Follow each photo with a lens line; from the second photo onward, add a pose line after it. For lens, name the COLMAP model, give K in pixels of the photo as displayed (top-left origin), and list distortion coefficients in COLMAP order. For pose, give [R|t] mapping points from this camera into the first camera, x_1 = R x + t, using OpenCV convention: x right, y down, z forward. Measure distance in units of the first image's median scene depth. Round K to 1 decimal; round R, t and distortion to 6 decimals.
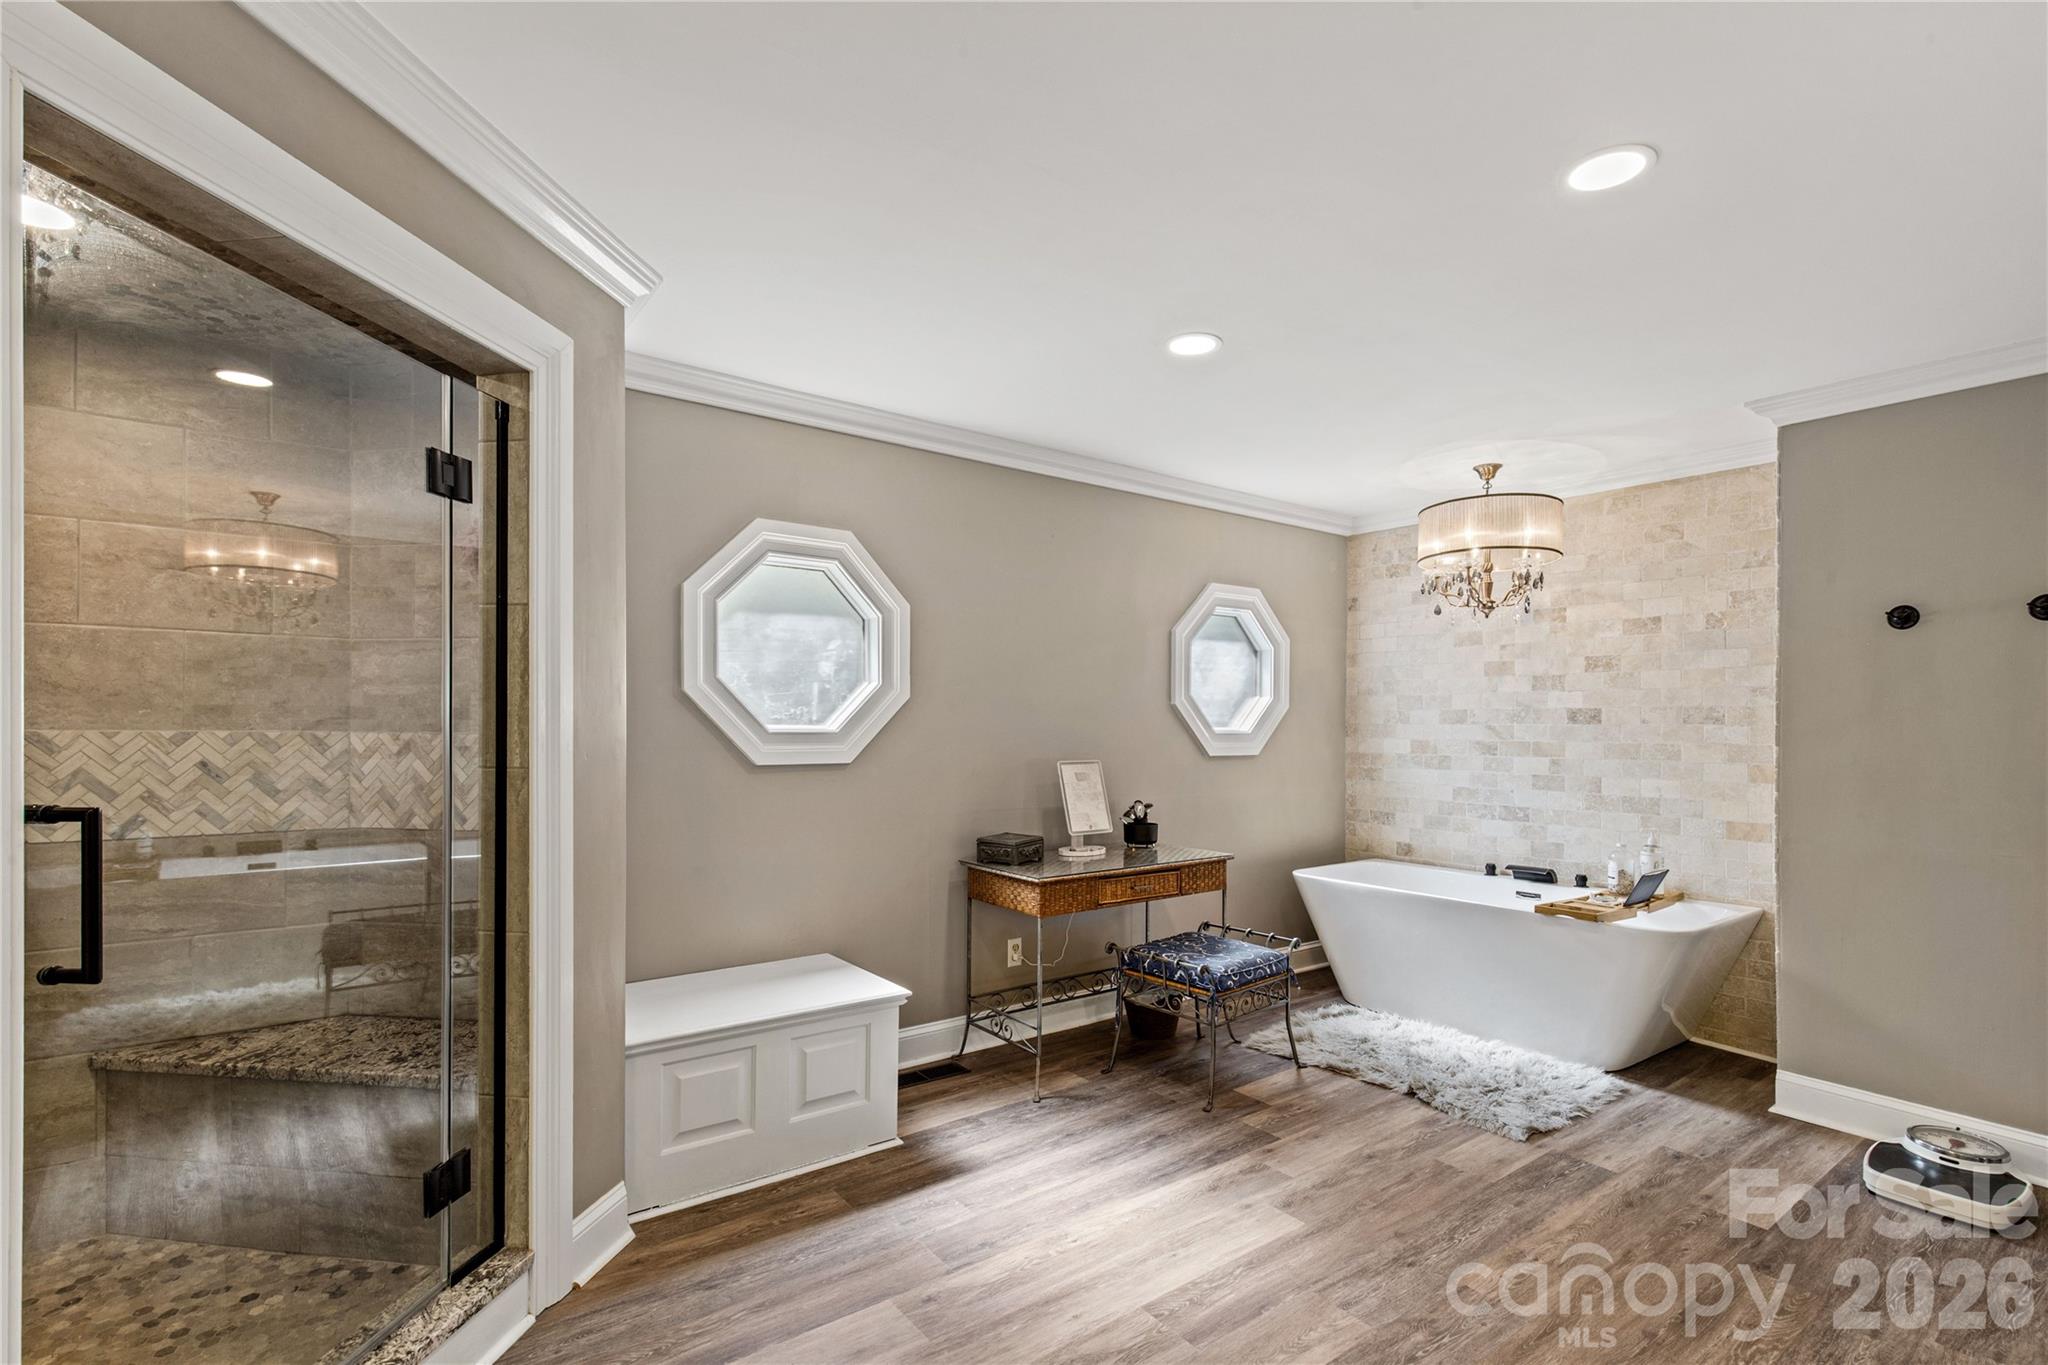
lens RADIAL K [[938.5, 0, 1023.2], [0, 938.5, 711.6], [0, 0, 1]] dist [0.002027, 0.000307]
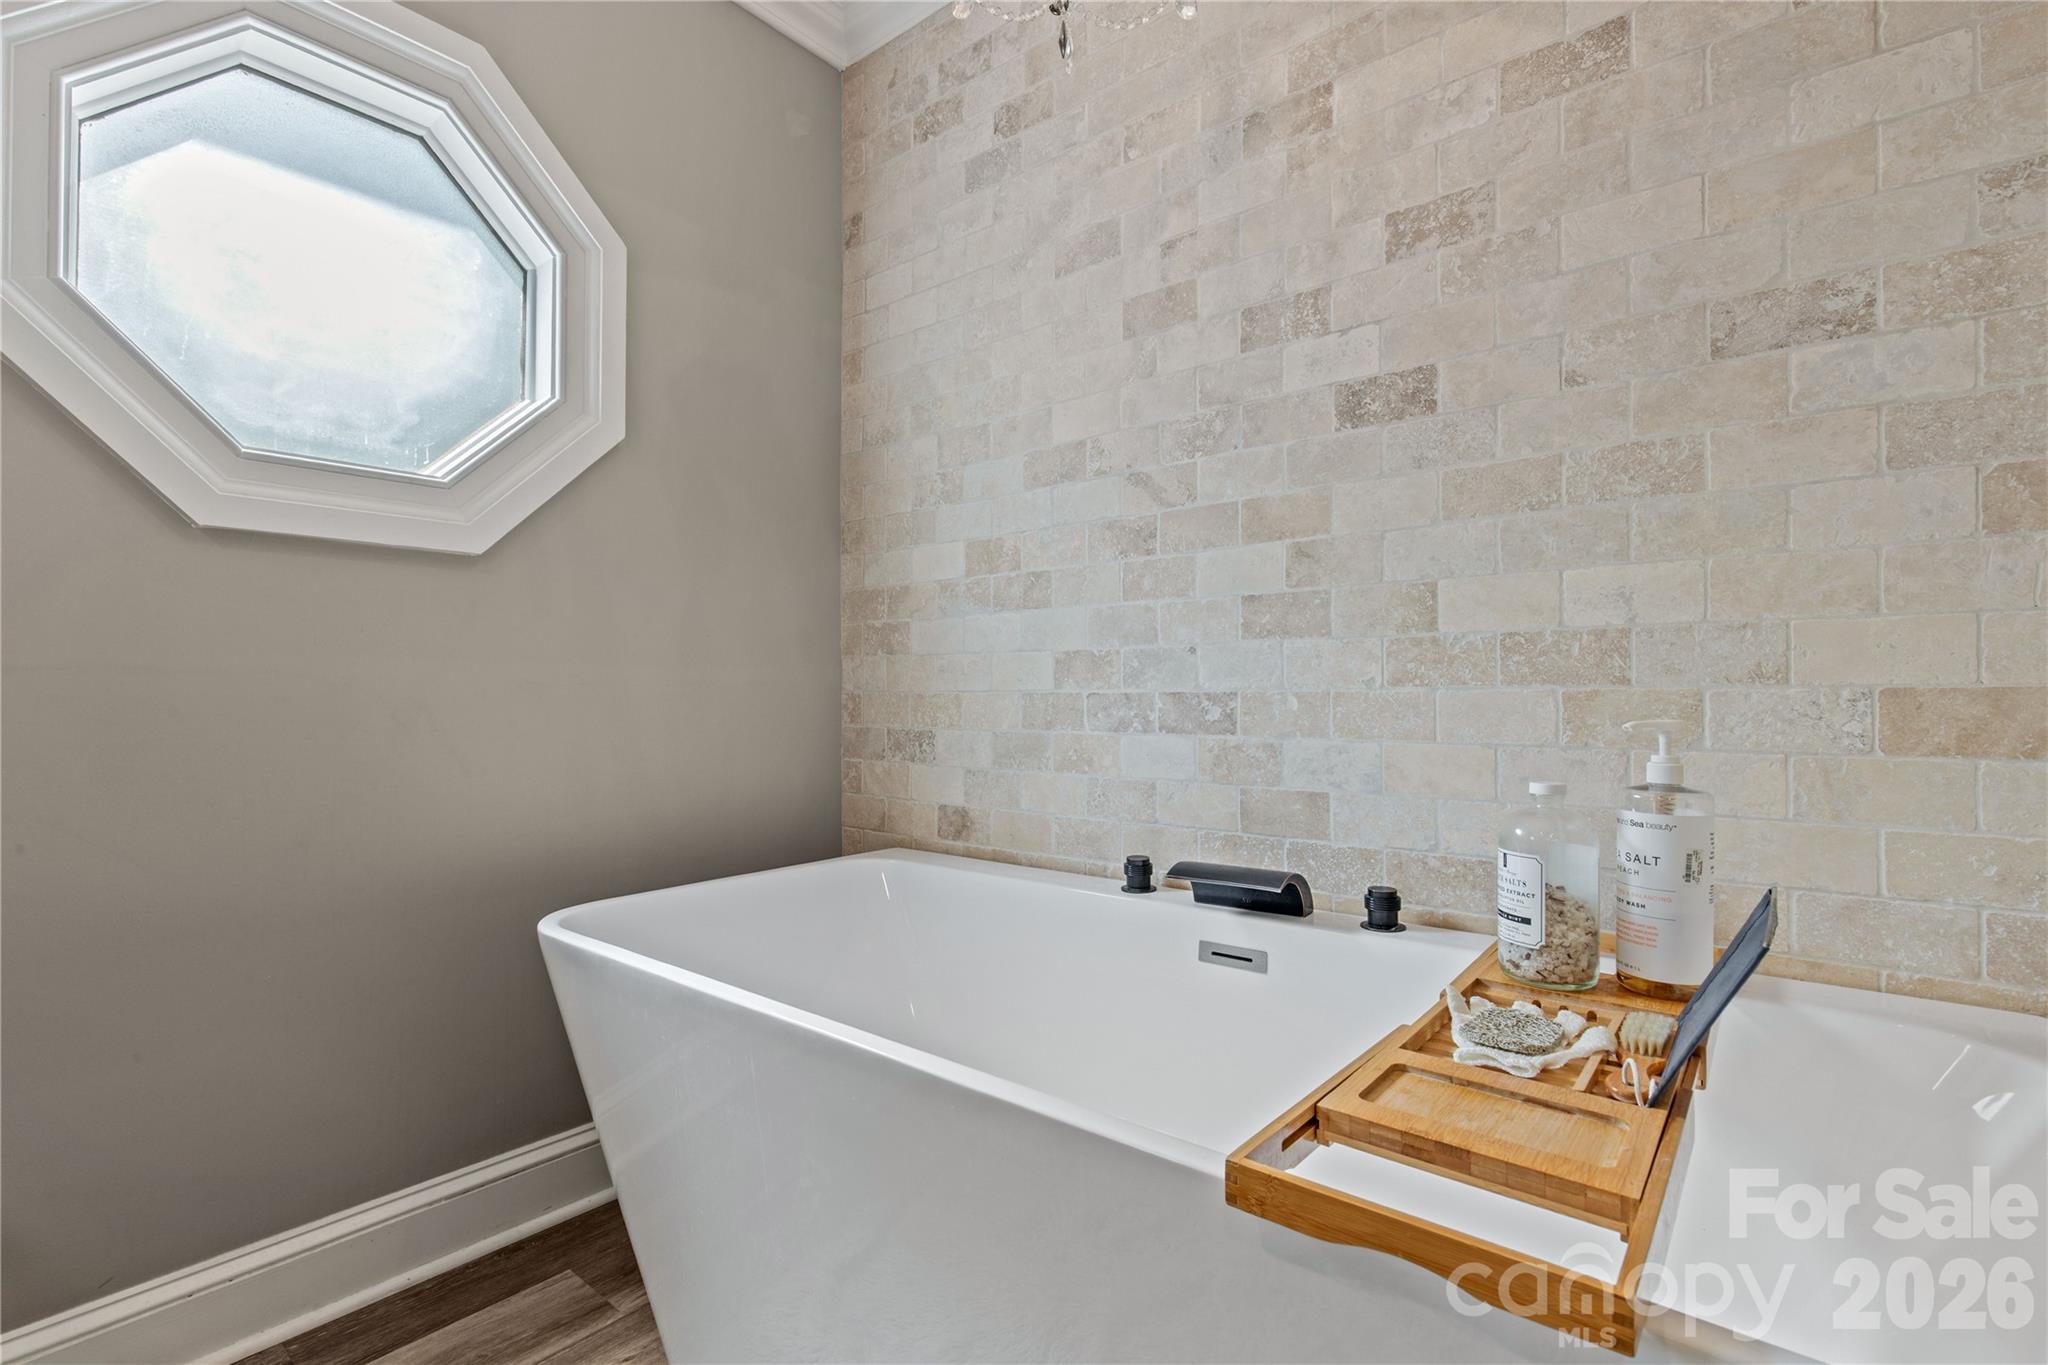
lens RADIAL K [[932.7, 0, 1022.7], [0, 932.7, 677.2], [0, 0, 1]] dist [0.004188, 0.000578]
pose [[0.971711, -0.003126, 0.236154, 0.395443], [0.004252, 0.999982, -0.004256, 0.101167], [-0.236136, 0.005140, 0.971706, 0.709748]]
